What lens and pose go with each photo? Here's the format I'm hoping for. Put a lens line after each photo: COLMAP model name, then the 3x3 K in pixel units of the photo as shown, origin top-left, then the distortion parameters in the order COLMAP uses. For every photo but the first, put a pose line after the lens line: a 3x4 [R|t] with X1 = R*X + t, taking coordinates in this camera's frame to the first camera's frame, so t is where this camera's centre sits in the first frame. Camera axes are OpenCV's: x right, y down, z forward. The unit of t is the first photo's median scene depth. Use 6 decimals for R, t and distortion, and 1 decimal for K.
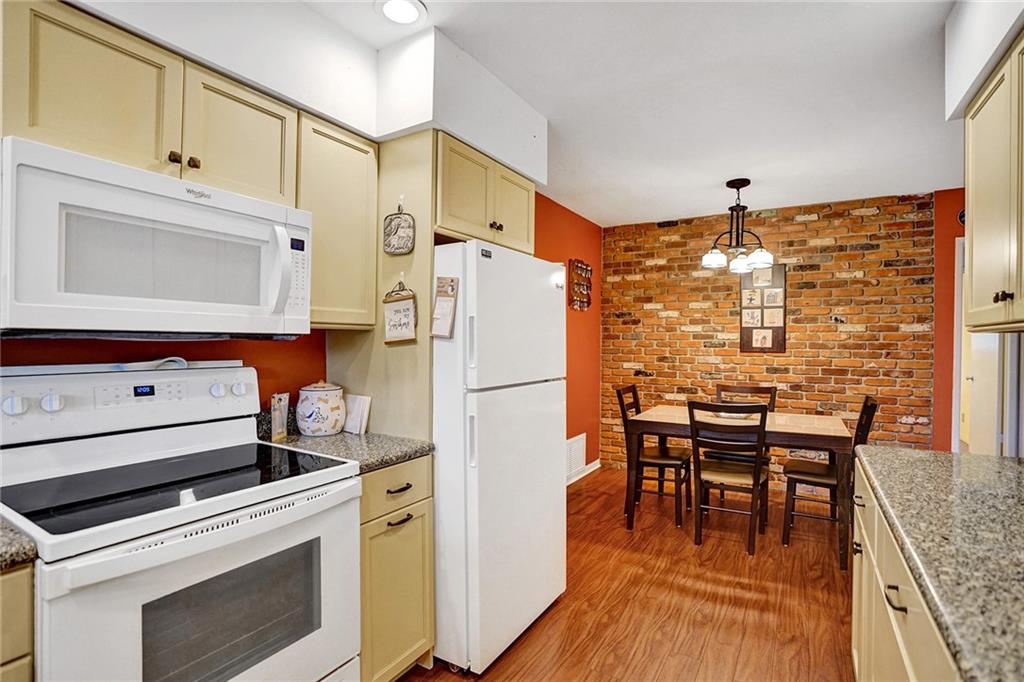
lens RADIAL K [[493.9, 0, 512.1], [0, 493.9, 343.1], [0, 0, 1]] dist [-0.071173, 0.026376]
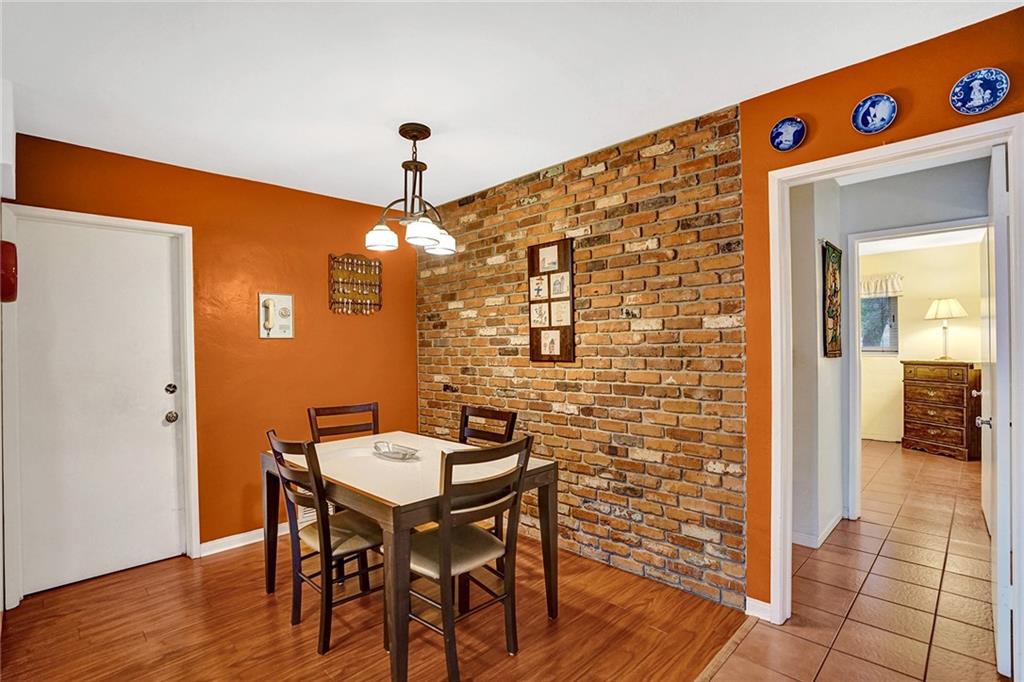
lens RADIAL K [[493.9, 0, 516.8], [0, 493.9, 345.3], [0, 0, 1]] dist [-0.071173, 0.026376]
pose [[0.972517, -0.020689, -0.231910, 0.670283], [0.019489, 0.999782, -0.007464, -0.001276], [0.232014, 0.002739, 0.972709, 0.281480]]
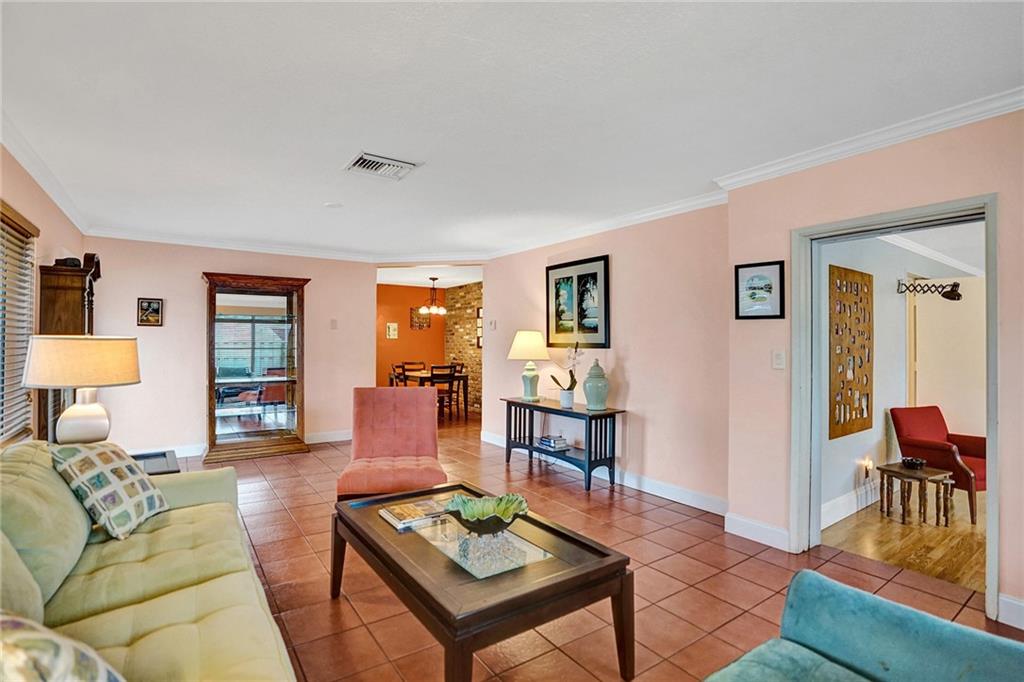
lens RADIAL K [[493.9, 0, 514.0], [0, 493.9, 336.2], [0, 0, 1]] dist [-0.071173, 0.026376]
pose [[0.916631, -0.010550, -0.399596, 1.576924], [0.000546, 0.999684, -0.025143, 0.021327], [0.399735, 0.022829, 0.916346, -0.958332]]
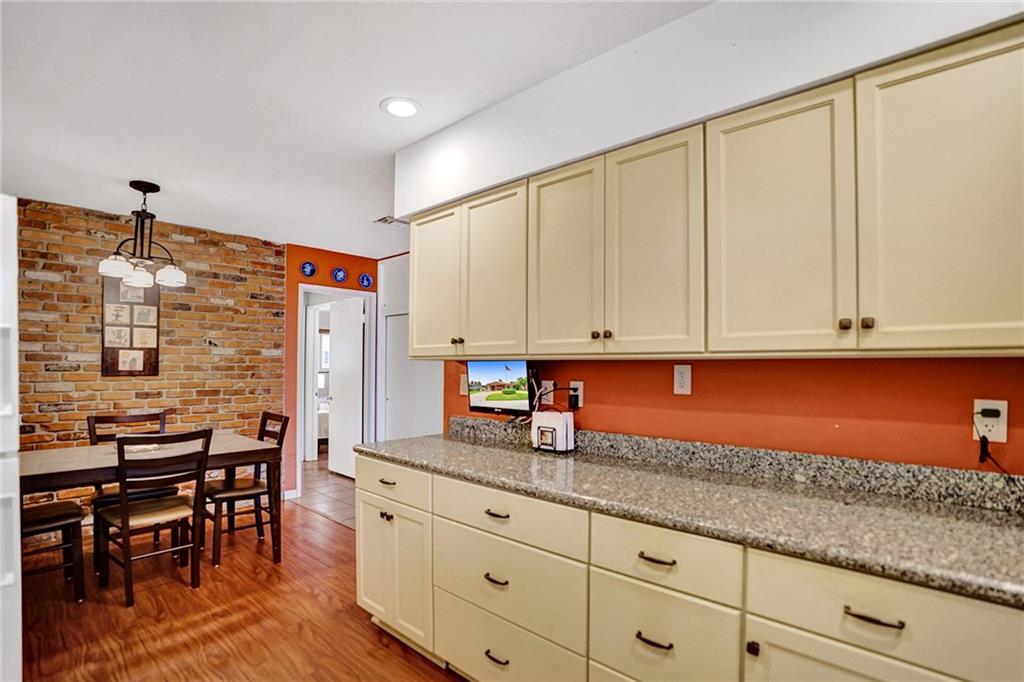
lens RADIAL K [[493.9, 0, 523.8], [0, 493.9, 361.6], [0, 0, 1]] dist [-0.071173, 0.026376]
pose [[0.181306, 0.002802, 0.983423, -0.227868], [0.002962, 0.999990, -0.003395, -0.002468], [-0.983422, 0.003529, 0.181296, 0.135586]]
